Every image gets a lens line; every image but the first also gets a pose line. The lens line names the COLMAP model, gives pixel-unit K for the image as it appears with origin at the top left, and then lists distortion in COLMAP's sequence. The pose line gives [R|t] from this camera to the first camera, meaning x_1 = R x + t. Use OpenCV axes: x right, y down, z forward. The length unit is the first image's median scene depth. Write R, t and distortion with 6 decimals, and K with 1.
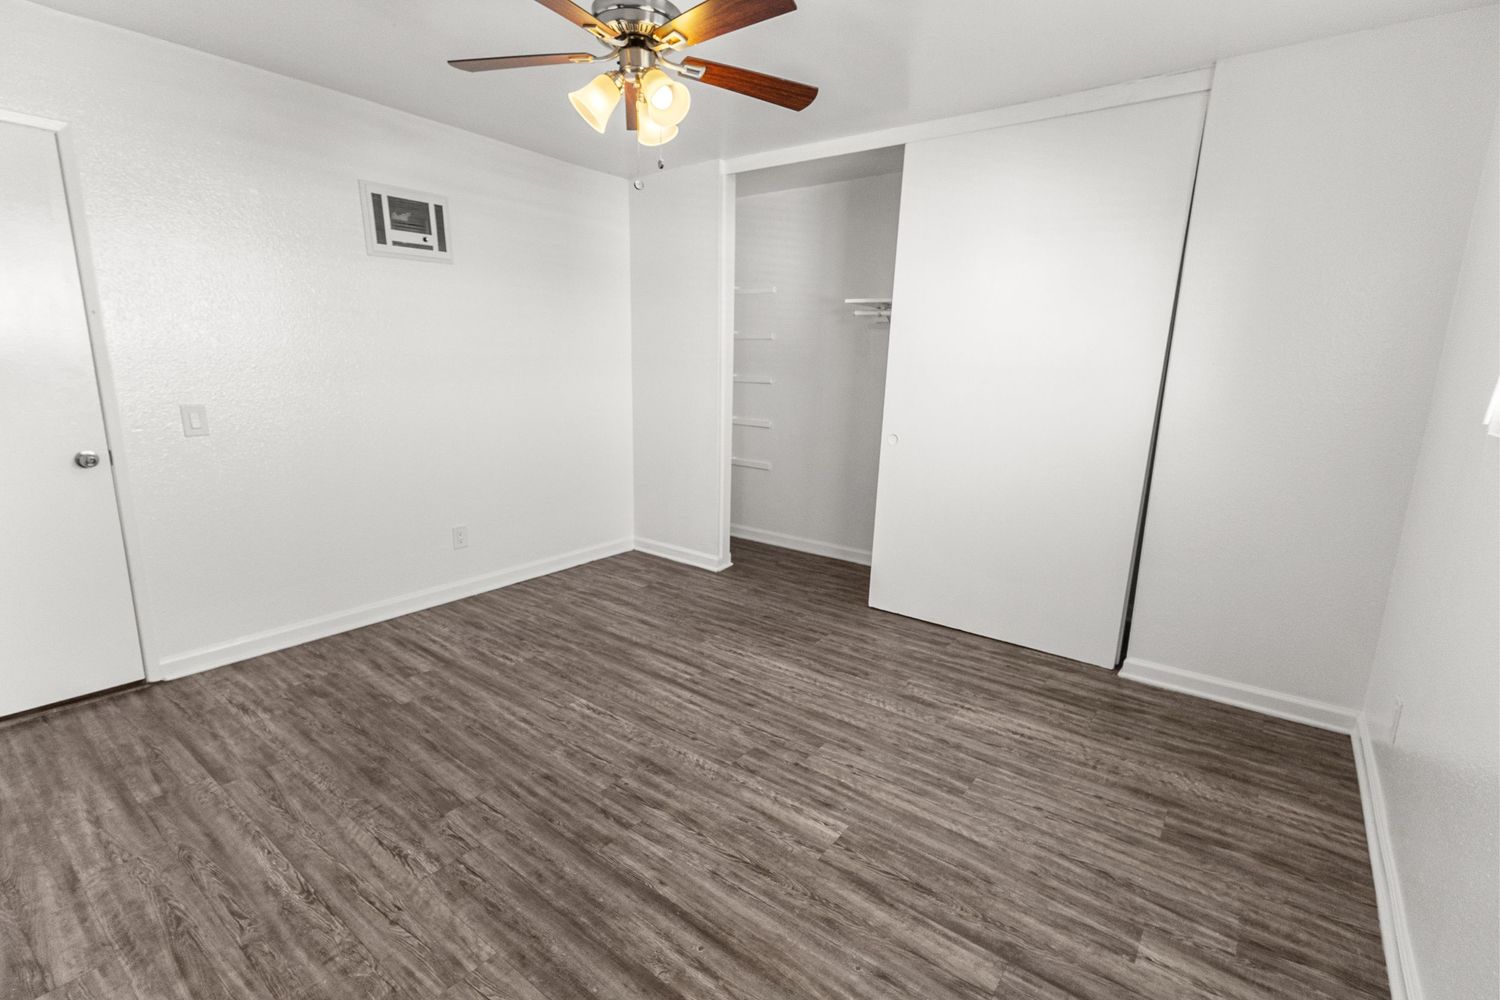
lens RADIAL K [[688.9, 0, 750.1], [0, 688.9, 503.0], [0, 0, 1]] dist [0.016381, -0.002982]
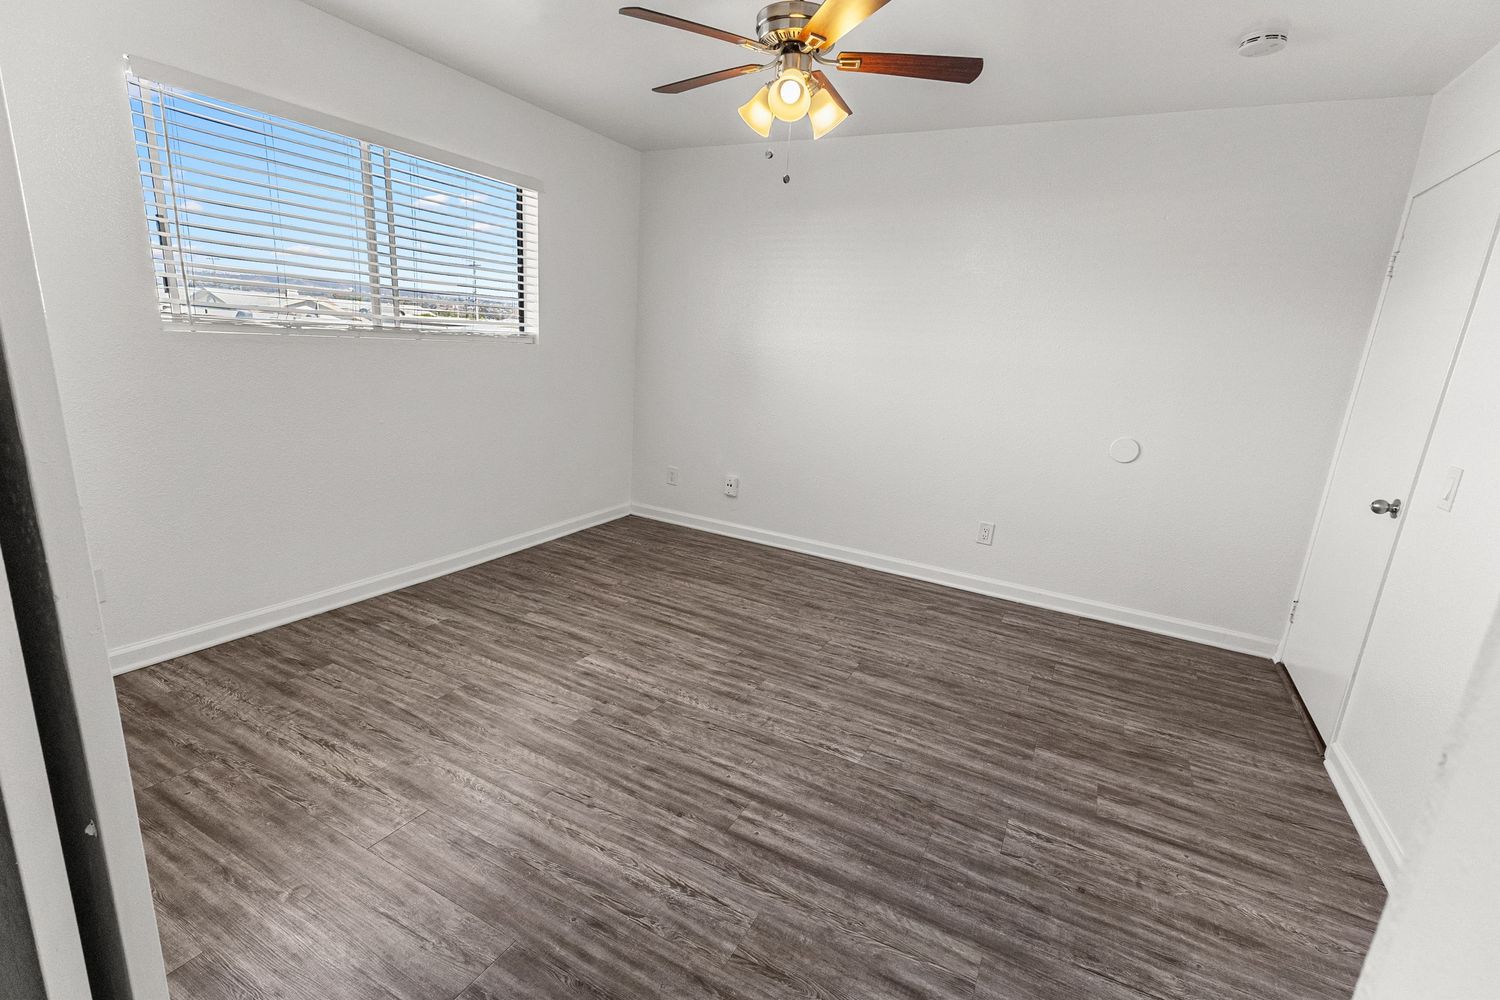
lens RADIAL K [[688.9, 0, 751.1], [0, 688.9, 505.1], [0, 0, 1]] dist [0.016381, -0.002982]
pose [[-0.982557, -0.051305, -0.178743, 0.050485], [-0.123667, 0.898115, 0.422014, -0.373357], [0.138880, 0.436757, -0.888794, 1.809870]]
